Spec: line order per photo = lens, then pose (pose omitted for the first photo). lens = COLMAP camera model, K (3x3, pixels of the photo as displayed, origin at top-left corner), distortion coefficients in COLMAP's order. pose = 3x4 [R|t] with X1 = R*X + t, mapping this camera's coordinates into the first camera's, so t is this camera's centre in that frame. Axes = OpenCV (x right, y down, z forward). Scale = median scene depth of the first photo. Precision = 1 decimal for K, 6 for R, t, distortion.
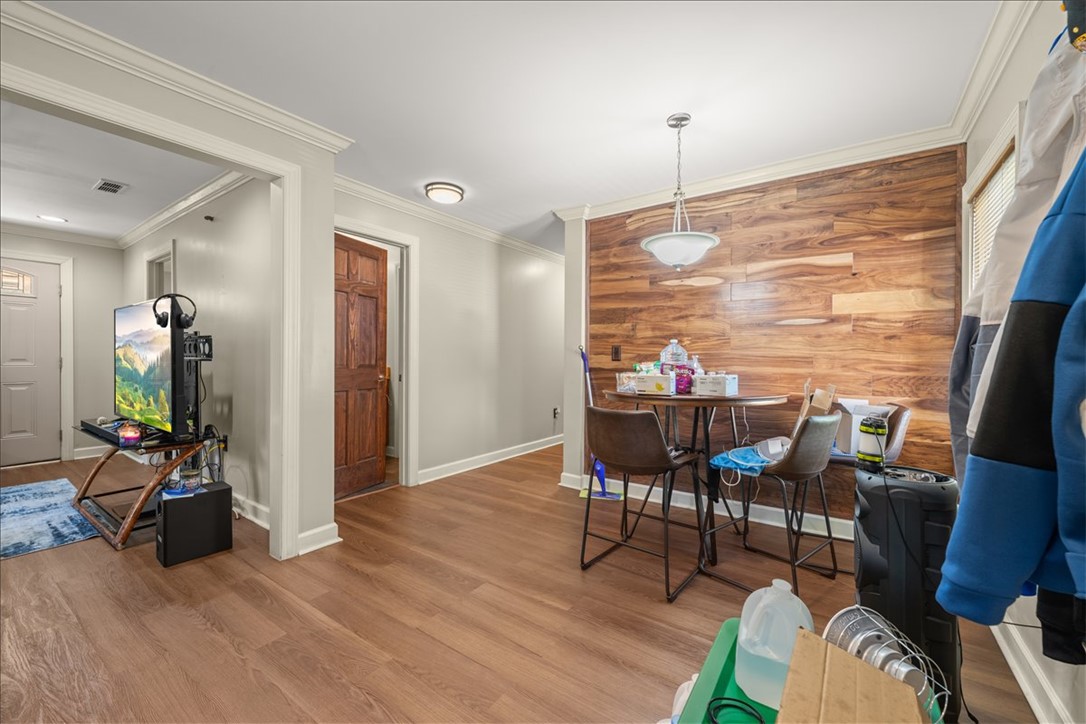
lens RADIAL K [[434.8, 0, 543.0], [0, 434.8, 362.0], [0, 0, 1]] dist [-0.002411, -0.000412]
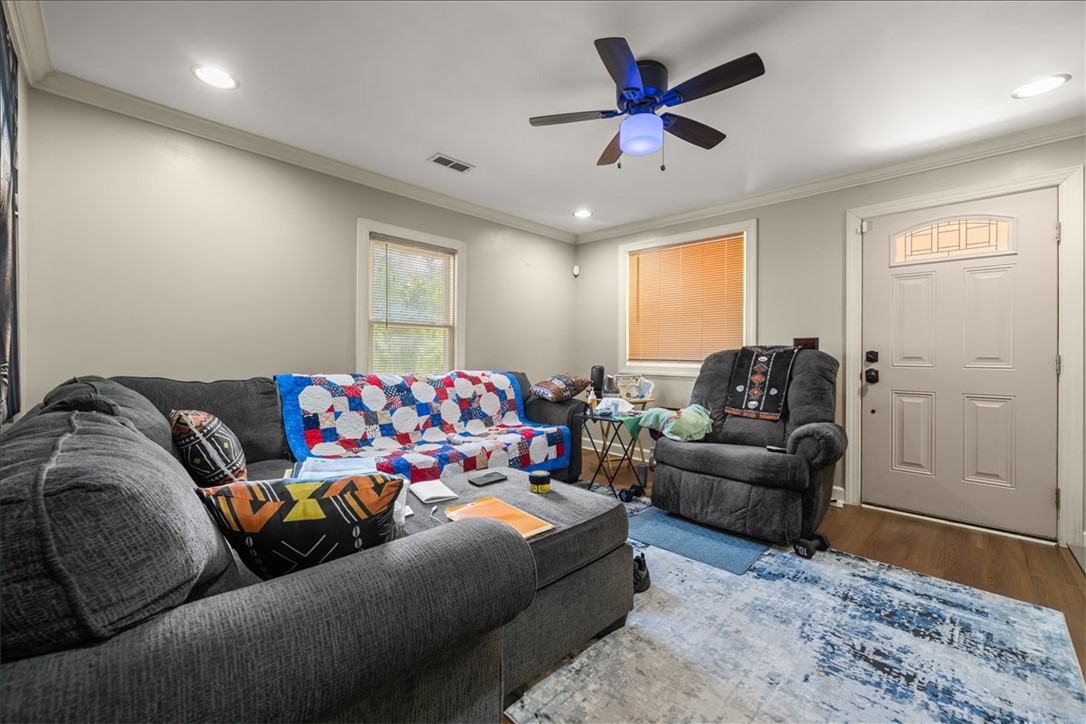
lens RADIAL K [[434.8, 0, 543.0], [0, 434.8, 362.0], [0, 0, 1]] dist [-0.002411, -0.000412]
pose [[-0.158500, 0.003219, -0.987354, -0.494421], [-0.003461, 0.999987, 0.003815, -0.001135], [0.987353, 0.004022, -0.158487, 0.466002]]
